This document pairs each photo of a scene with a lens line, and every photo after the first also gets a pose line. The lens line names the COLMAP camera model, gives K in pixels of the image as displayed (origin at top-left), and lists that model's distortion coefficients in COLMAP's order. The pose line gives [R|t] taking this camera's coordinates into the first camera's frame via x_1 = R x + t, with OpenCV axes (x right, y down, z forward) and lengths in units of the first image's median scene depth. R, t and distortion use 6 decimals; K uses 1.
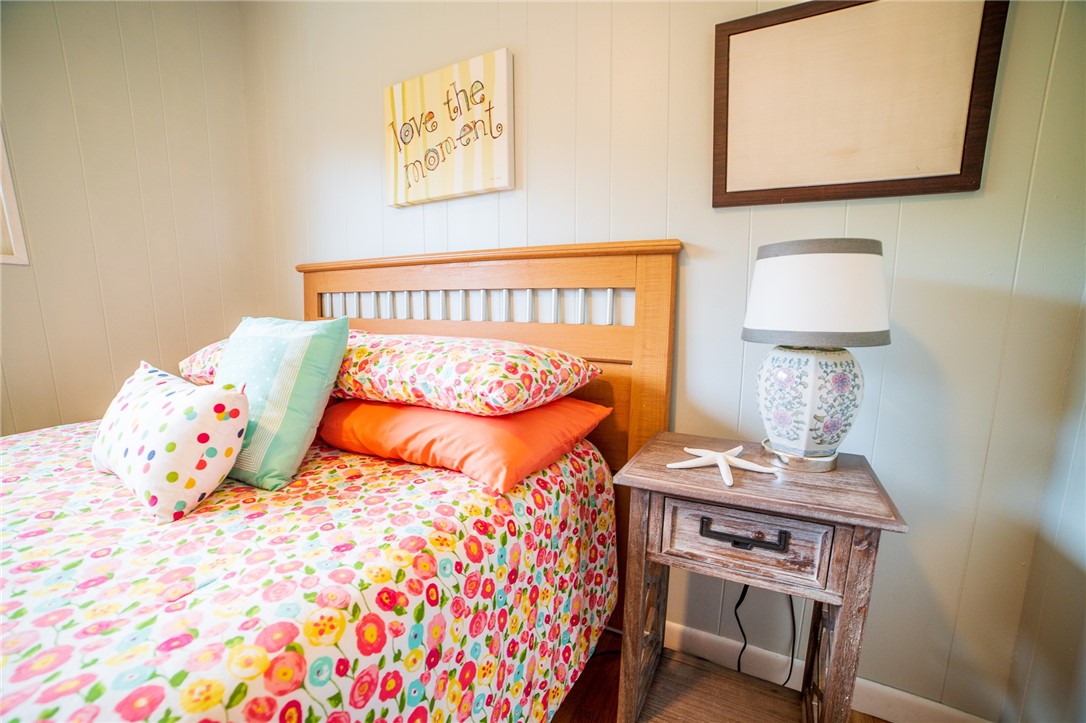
lens RADIAL K [[430.3, 0, 541.7], [0, 430.3, 368.0], [0, 0, 1]] dist [-0.111741, 0.034766]
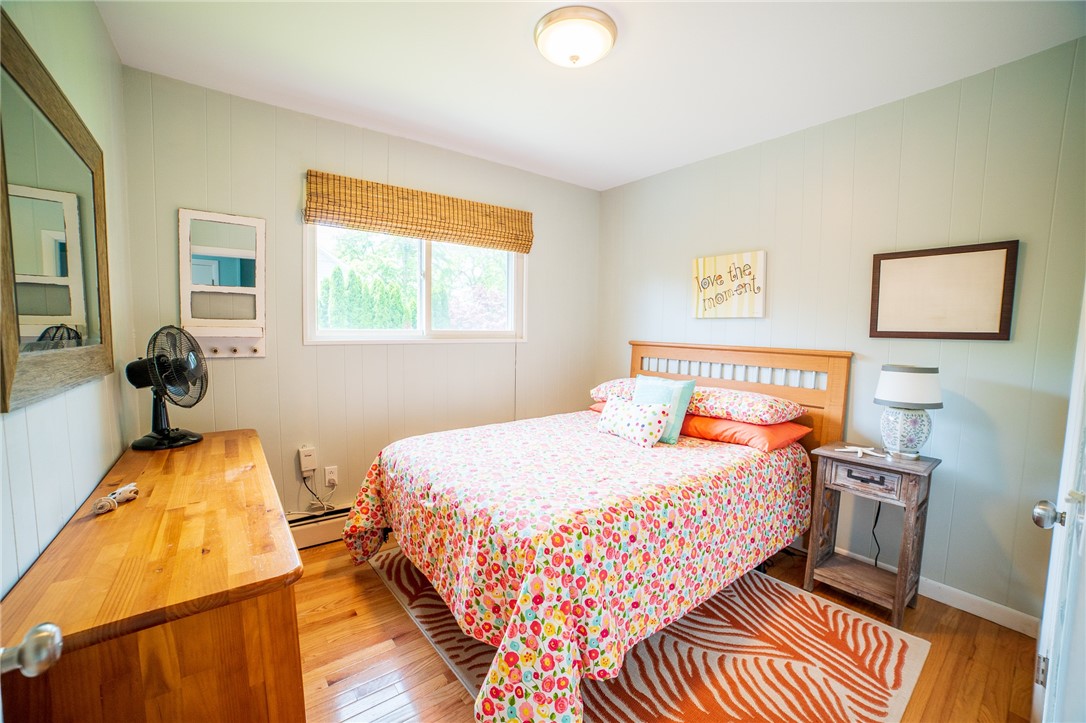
lens RADIAL K [[430.3, 0, 541.7], [0, 430.3, 368.0], [0, 0, 1]] dist [-0.111741, 0.034766]
pose [[0.909209, 0.050732, -0.413238, -0.273283], [-0.079202, 0.995499, -0.052046, 0.008578], [0.408738, 0.080050, 0.909135, -1.710156]]
